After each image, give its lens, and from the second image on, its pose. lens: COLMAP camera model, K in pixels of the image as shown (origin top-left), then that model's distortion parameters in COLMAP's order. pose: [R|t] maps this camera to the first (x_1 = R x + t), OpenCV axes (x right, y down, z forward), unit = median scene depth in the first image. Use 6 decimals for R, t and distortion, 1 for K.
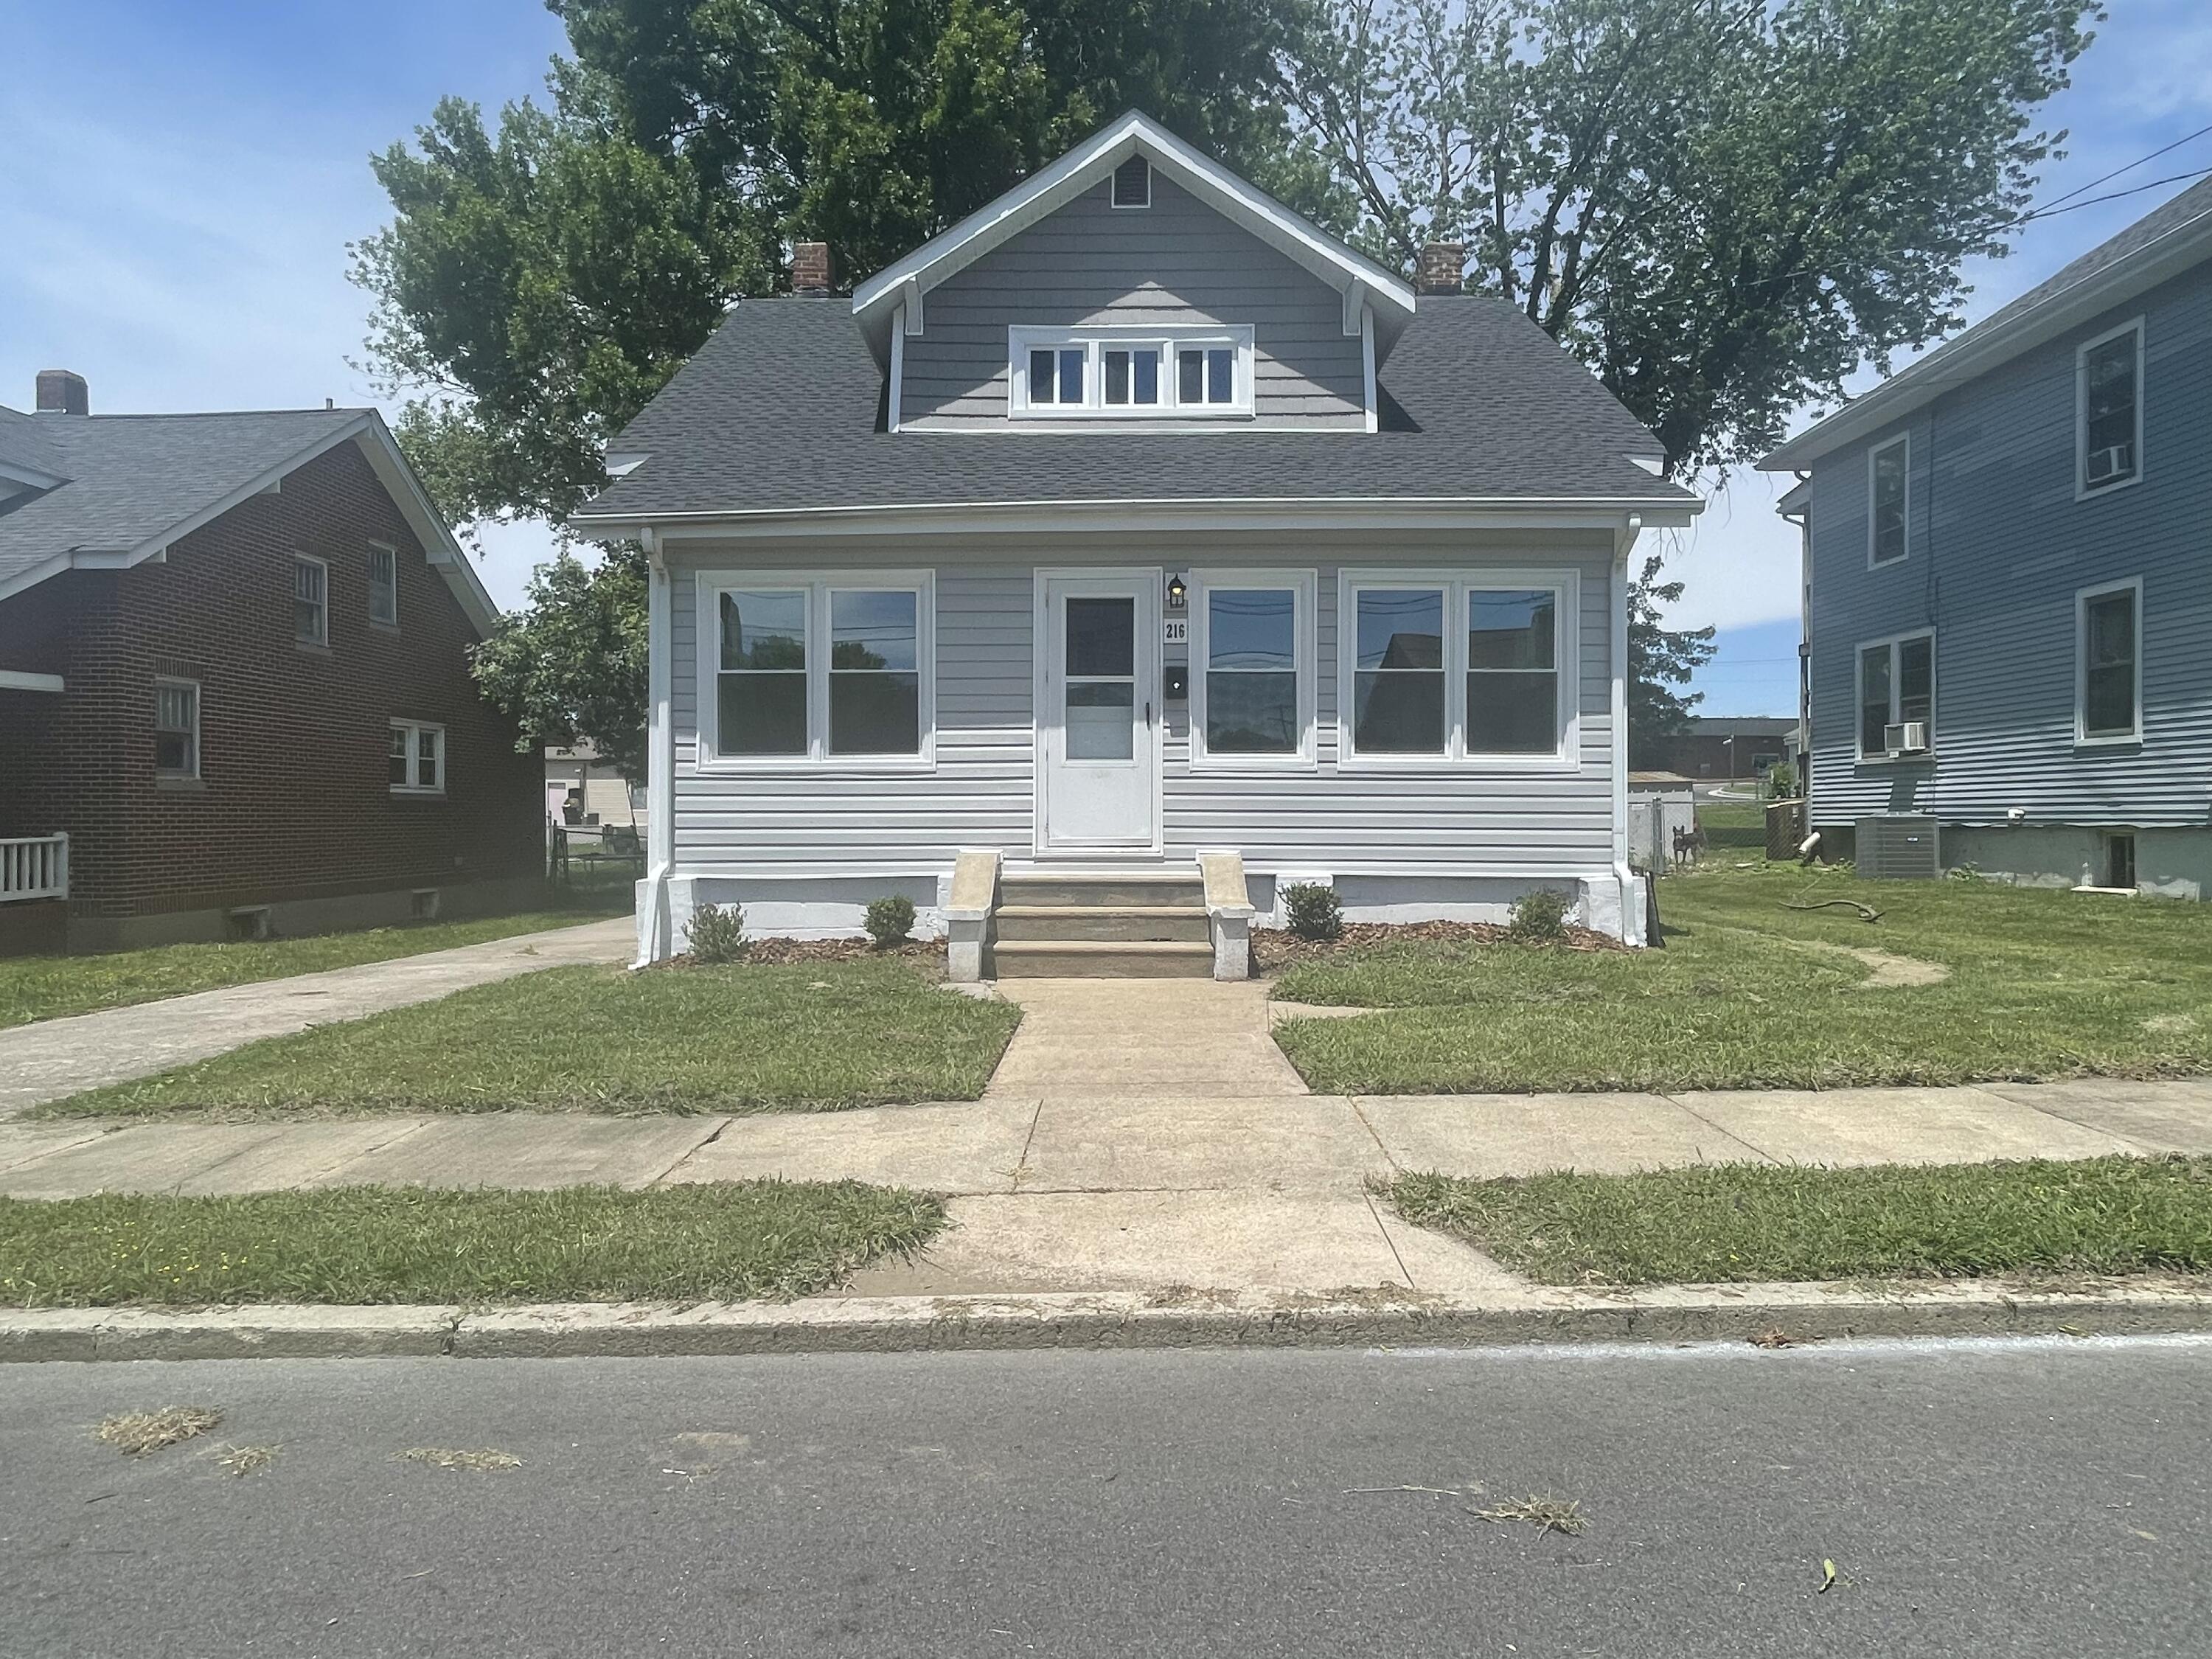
lens RADIAL K [[1333.4, 0, 1107.8], [0, 1333.4, 820.4], [0, 0, 1]] dist [-0.023071, 0.010208]
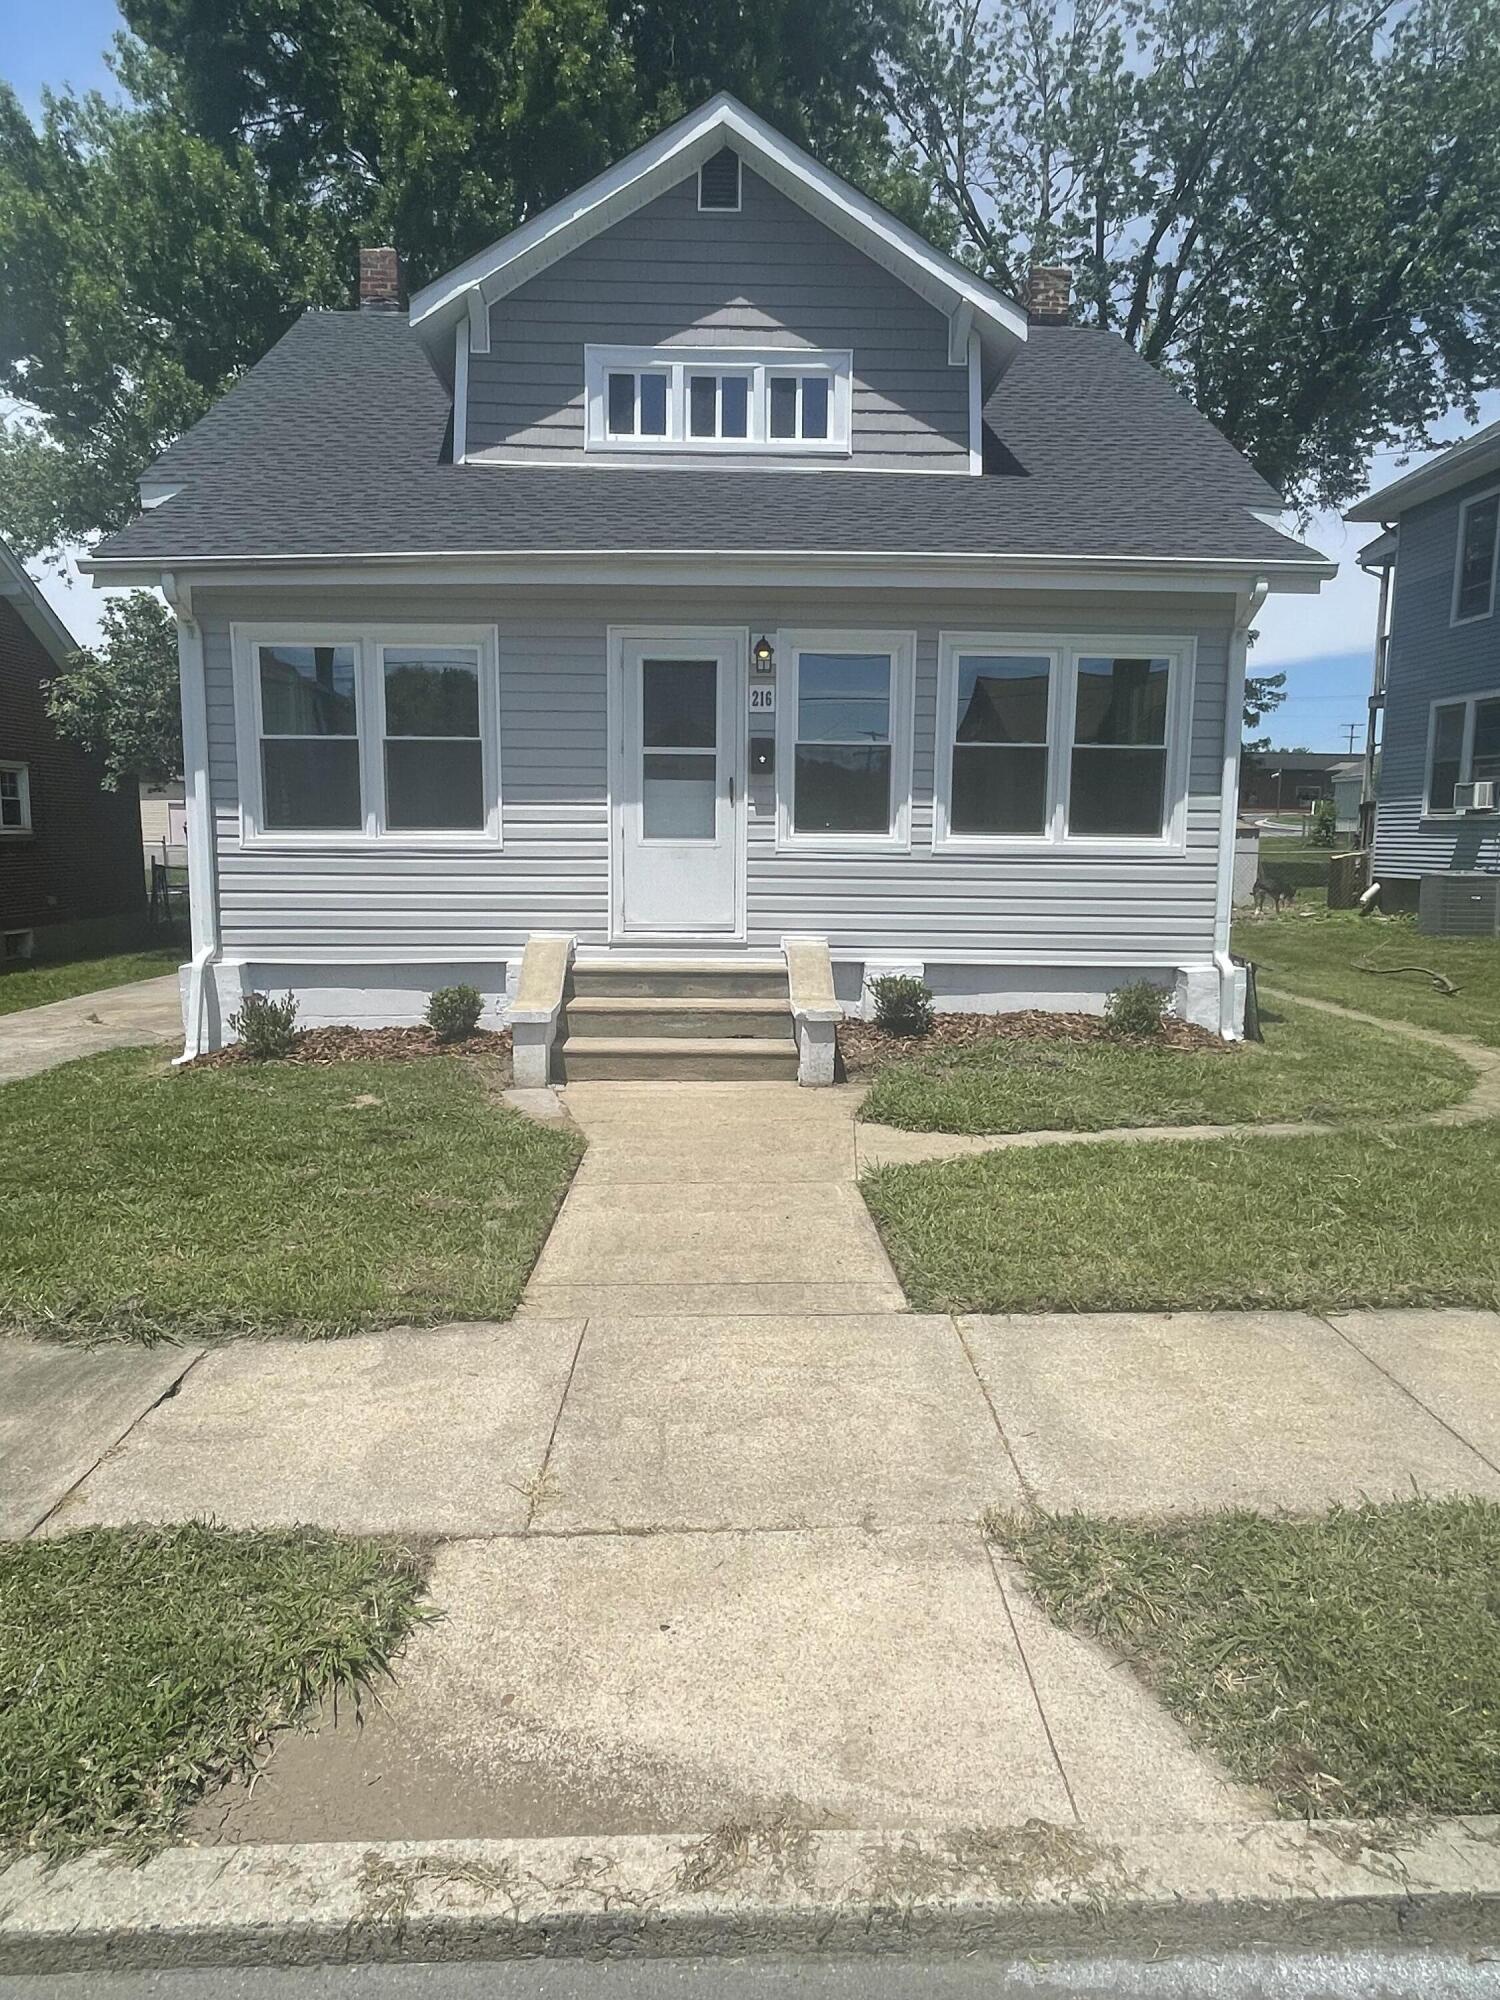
lens RADIAL K [[1205.6, 0, 754.4], [0, 1205.6, 999.0], [0, 0, 1]] dist [-0.023071, 0.010208]
pose [[0.999159, 0.004130, 0.040788, 0.011547], [-0.009629, 0.990721, 0.135568, -0.044449], [-0.039850, -0.135847, 0.989928, 0.134109]]
